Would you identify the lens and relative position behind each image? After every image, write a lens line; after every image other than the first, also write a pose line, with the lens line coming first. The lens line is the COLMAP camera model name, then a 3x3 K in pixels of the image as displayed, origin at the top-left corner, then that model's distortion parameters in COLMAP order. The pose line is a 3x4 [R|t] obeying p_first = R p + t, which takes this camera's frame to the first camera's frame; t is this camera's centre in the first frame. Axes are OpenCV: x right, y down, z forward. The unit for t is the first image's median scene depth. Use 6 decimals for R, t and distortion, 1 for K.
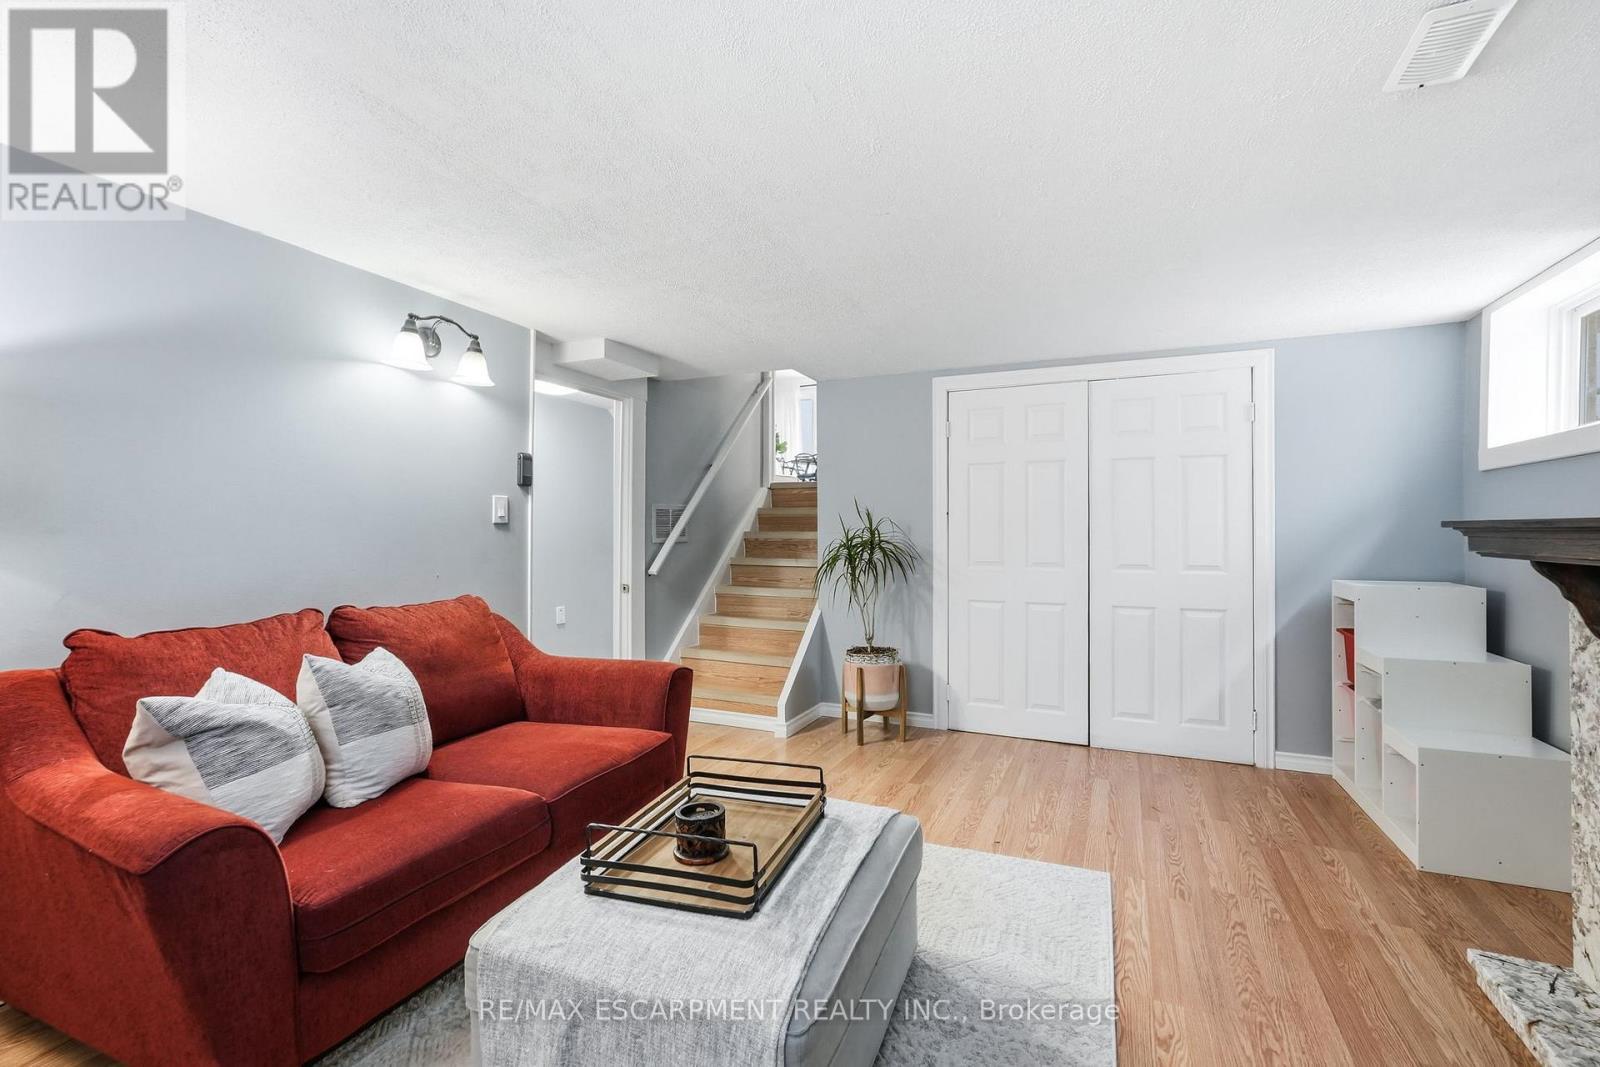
lens RADIAL K [[709.8, 0, 800.3], [0, 709.8, 530.1], [0, 0, 1]] dist [-0.009548, 0.000798]
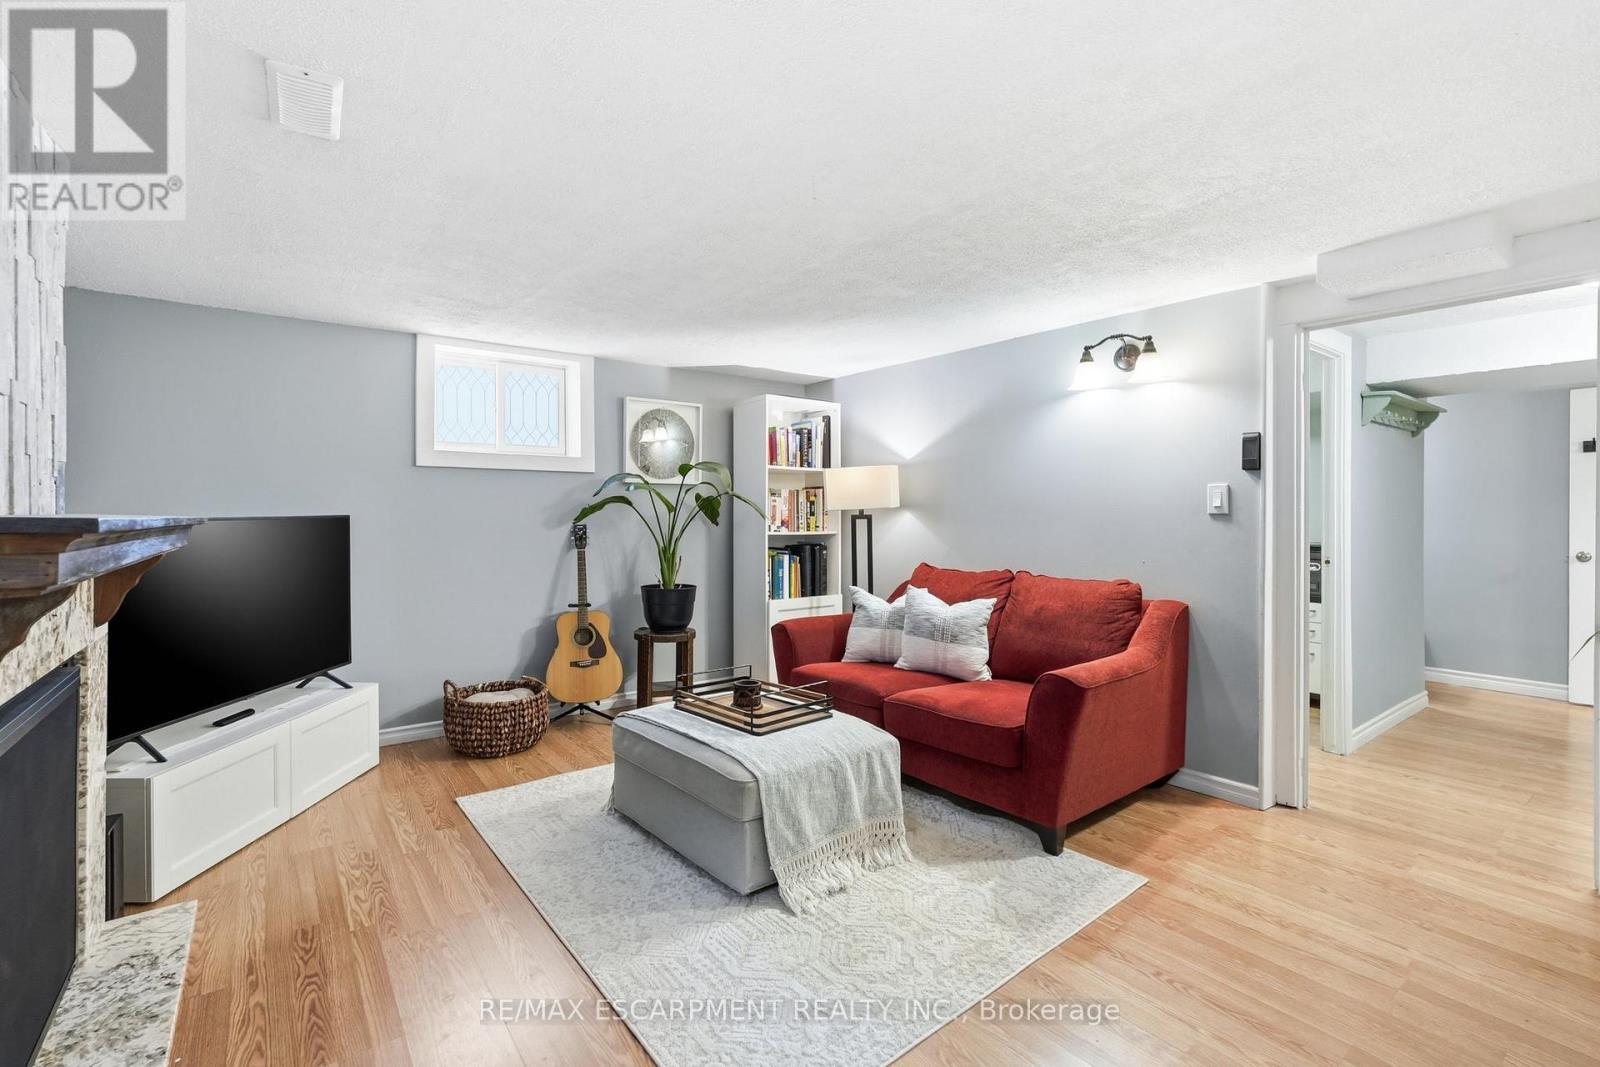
lens RADIAL K [[709.8, 0, 801.1], [0, 709.8, 525.5], [0, 0, 1]] dist [-0.009548, 0.000798]
pose [[-0.477718, 0.005399, -0.878496, 0.784745], [-0.001668, 0.999974, 0.007052, 0.000468], [0.878511, 0.004834, -0.477697, 1.158599]]
